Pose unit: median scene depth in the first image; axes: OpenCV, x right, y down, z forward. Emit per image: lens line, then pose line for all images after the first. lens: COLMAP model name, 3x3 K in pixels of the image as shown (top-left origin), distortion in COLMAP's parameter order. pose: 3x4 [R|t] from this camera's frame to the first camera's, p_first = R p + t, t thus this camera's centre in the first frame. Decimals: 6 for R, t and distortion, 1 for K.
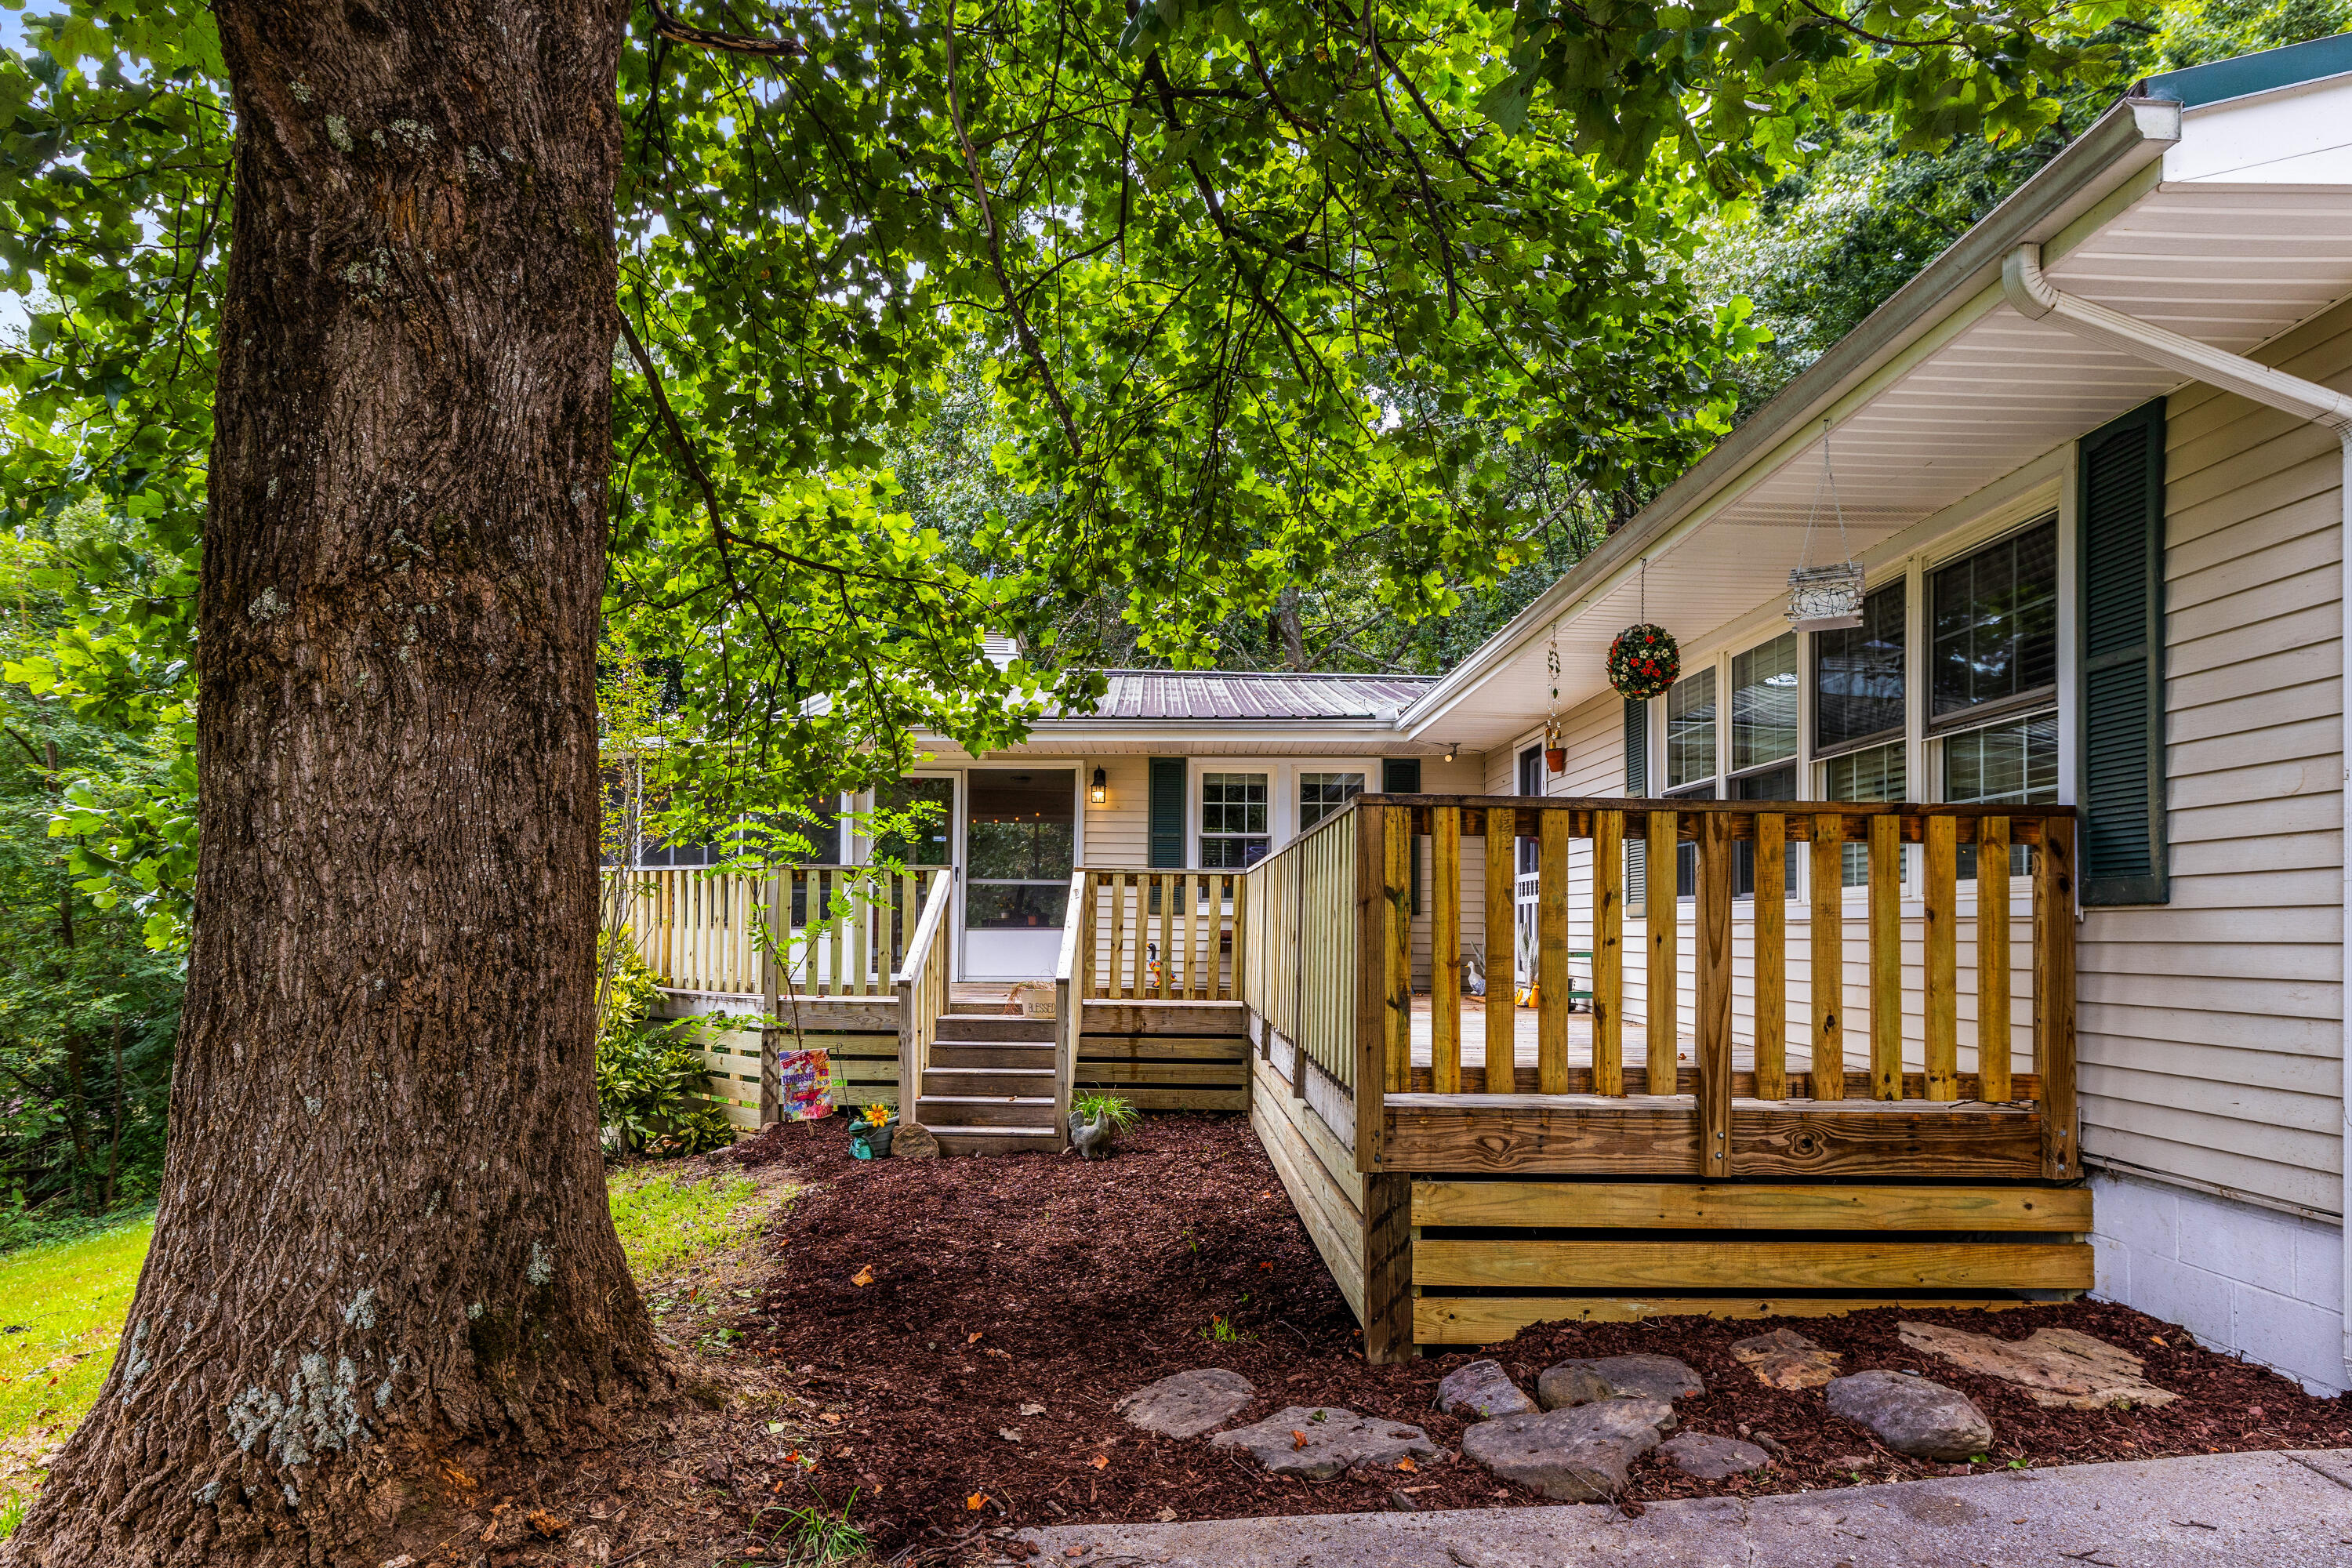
lens RADIAL K [[1276.4, 0, 1146.2], [0, 1276.4, 890.9], [0, 0, 1]] dist [-0.002959, 0.001064]
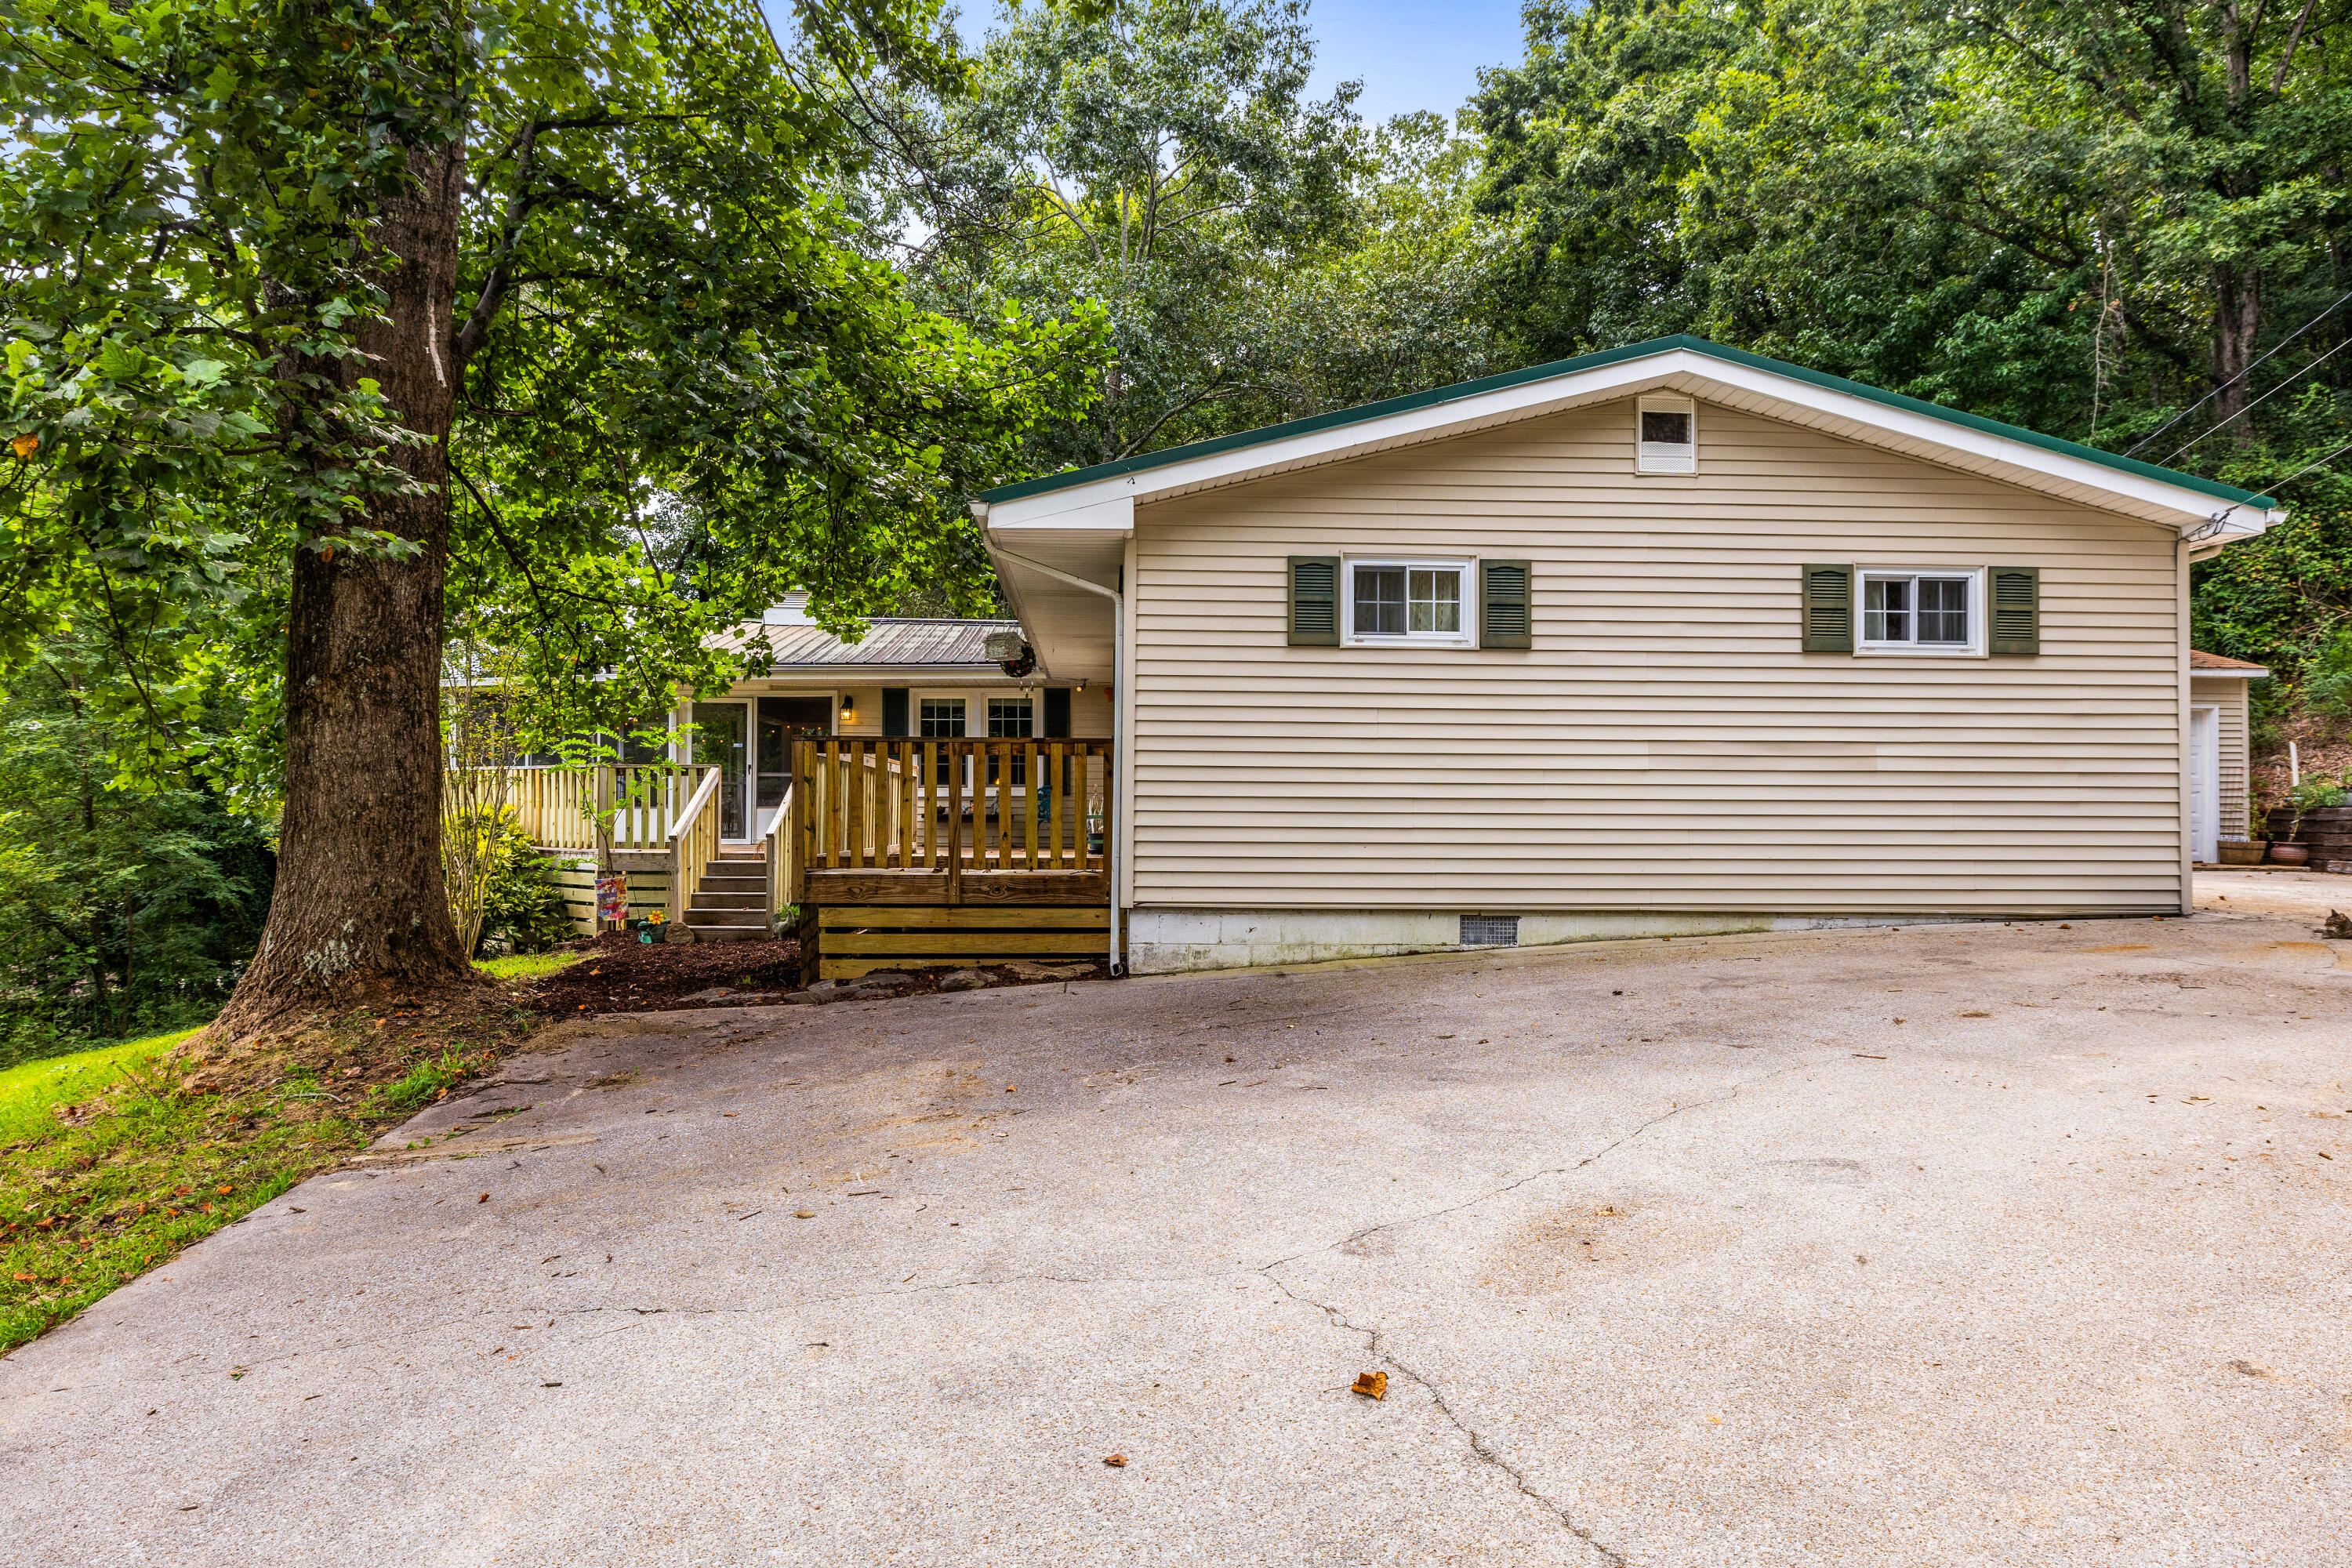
lens RADIAL K [[1276.4, 0, 1155.3], [0, 1276.4, 786.3], [0, 0, 1]] dist [-0.002959, 0.001064]
pose [[0.999486, -0.007662, 0.031131, 0.411895], [0.007533, 0.999963, 0.004244, 0.005057], [-0.031162, -0.004007, 0.999506, -0.713215]]
